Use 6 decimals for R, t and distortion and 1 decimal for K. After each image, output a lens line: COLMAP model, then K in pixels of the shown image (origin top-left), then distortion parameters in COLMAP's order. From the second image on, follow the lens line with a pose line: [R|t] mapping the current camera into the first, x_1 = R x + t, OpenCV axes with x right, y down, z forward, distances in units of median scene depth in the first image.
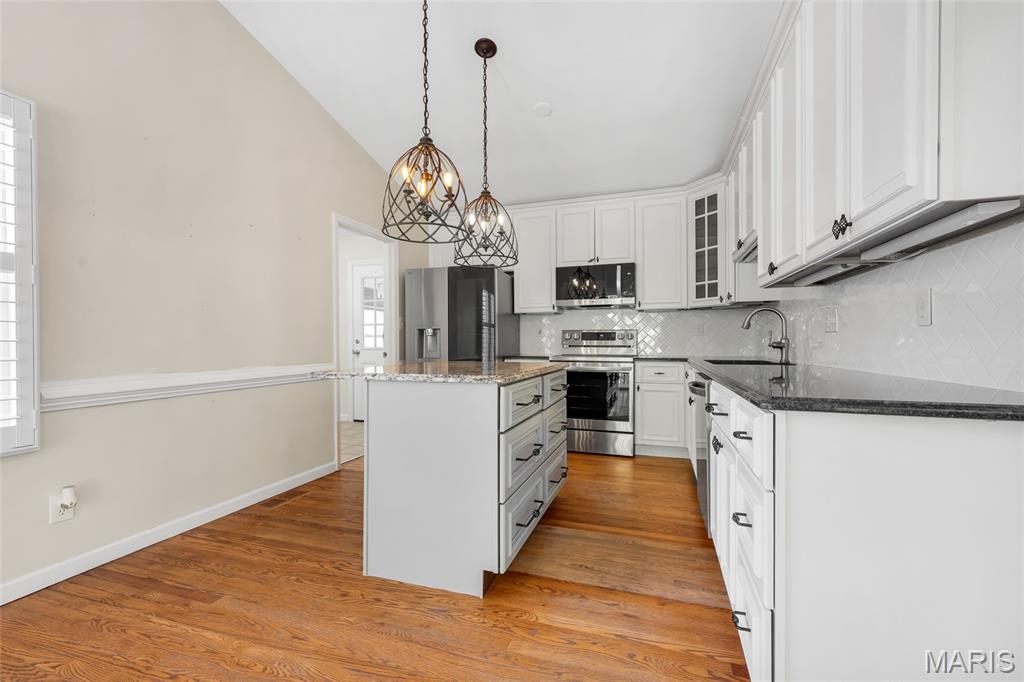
lens RADIAL K [[418.4, 0, 485.6], [0, 418.4, 343.5], [0, 0, 1]] dist [0.006640, -0.000172]
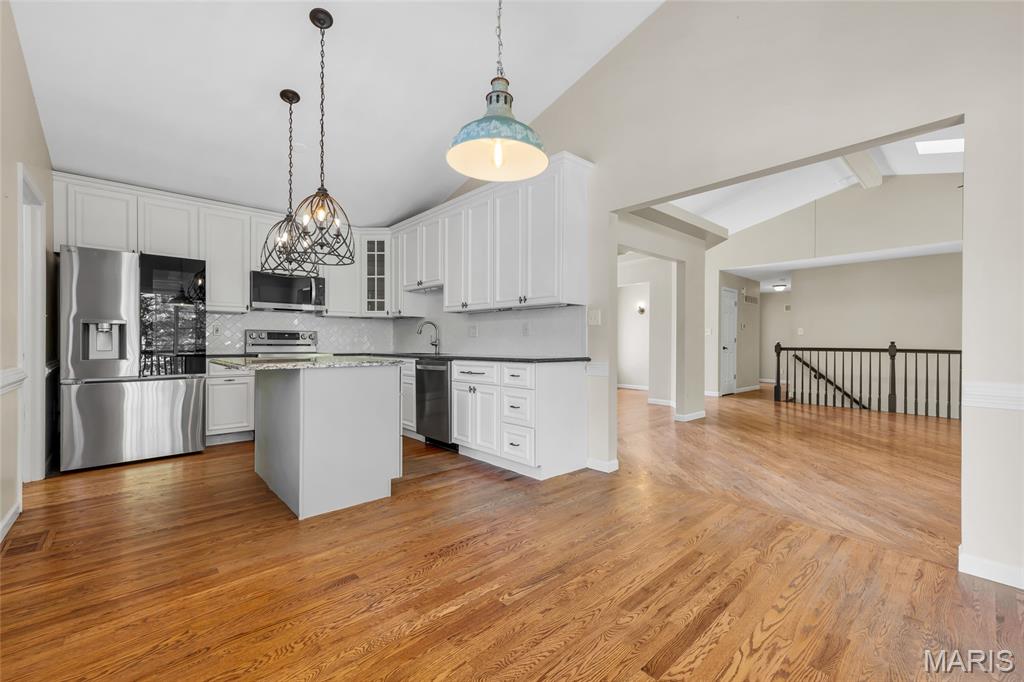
lens RADIAL K [[413.0, 0, 486.6], [0, 413.0, 342.5], [0, 0, 1]] dist [0.001586, 0.000083]
pose [[0.531167, 0.005337, 0.847250, -0.492949], [-0.002709, 0.999986, -0.004602, 0.005071], [-0.847263, 0.000149, 0.531174, -0.074784]]
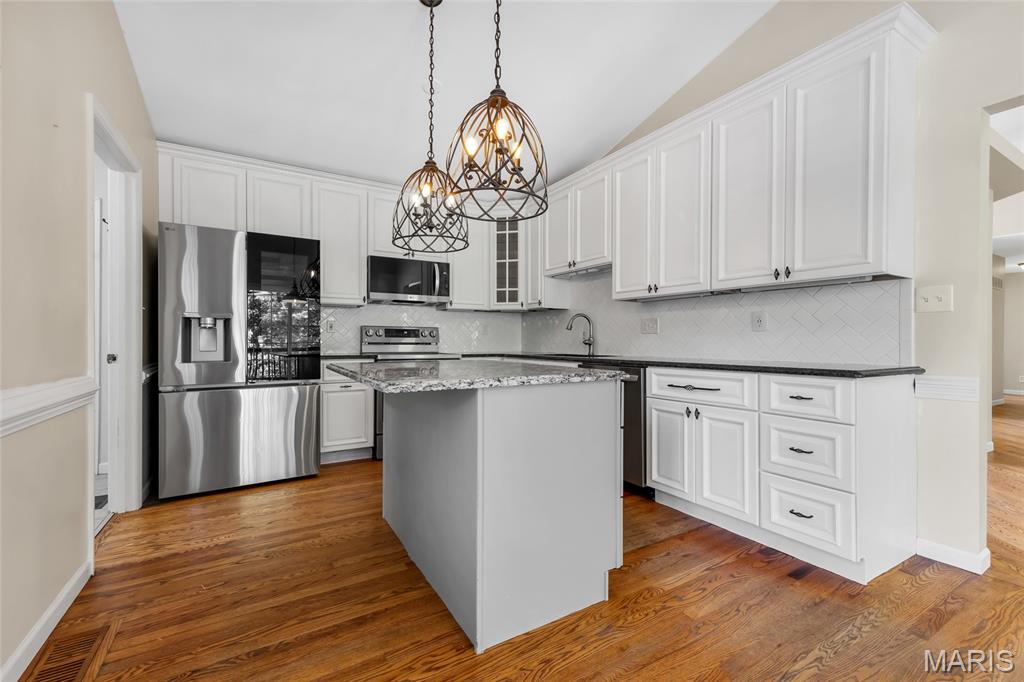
lens RADIAL K [[421.1, 0, 512.0], [0, 421.1, 341.0], [0, 0, 1]] dist [0.002918, 0.000380]
pose [[0.660465, 0.003682, 0.750848, -0.374005], [-0.003120, 0.999993, -0.002160, 0.002628], [-0.750850, -0.000915, 0.660472, 0.216283]]
